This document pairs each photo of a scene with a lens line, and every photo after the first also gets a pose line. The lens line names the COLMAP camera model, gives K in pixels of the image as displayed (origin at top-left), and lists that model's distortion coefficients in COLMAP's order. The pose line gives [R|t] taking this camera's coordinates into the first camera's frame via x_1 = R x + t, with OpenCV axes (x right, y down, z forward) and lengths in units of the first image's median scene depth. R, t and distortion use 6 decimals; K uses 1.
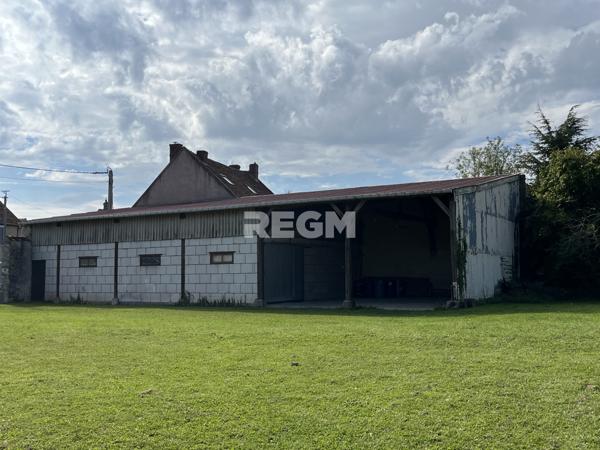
lens RADIAL K [[673.7, 0, 296.5], [0, 673.7, 221.7], [0, 0, 1]] dist [0.053241, 0.000000]
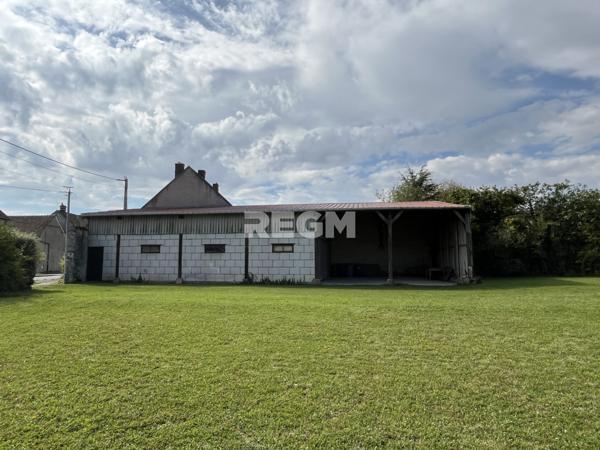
lens RADIAL K [[394.3, 0, 301.7], [0, 394.3, 224.4], [0, 0, 1]] dist [0.001351, -0.006557]
pose [[0.922770, 0.045019, 0.382714, -0.320916], [-0.039197, 0.998967, -0.023001, 0.019583], [-0.383354, 0.006224, 0.923581, 0.219964]]
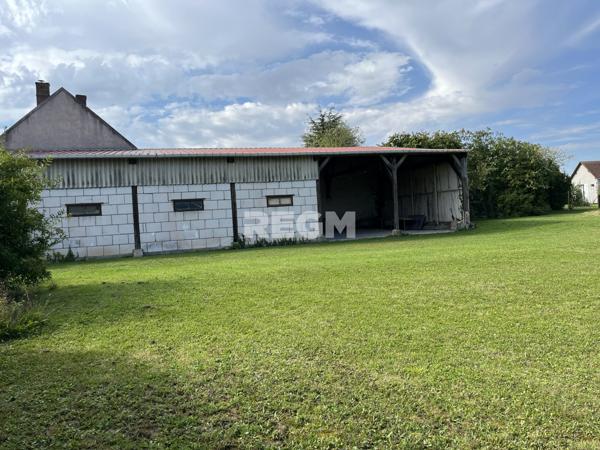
lens RADIAL K [[461.4, 0, 304.3], [0, 461.4, 225.4], [0, 0, 1]] dist [0.051888, -0.014360]
pose [[0.653830, -0.042377, 0.755454, -0.546438], [-0.008120, 0.997980, 0.063009, 0.039077], [-0.756598, -0.047331, 0.652165, 0.411581]]
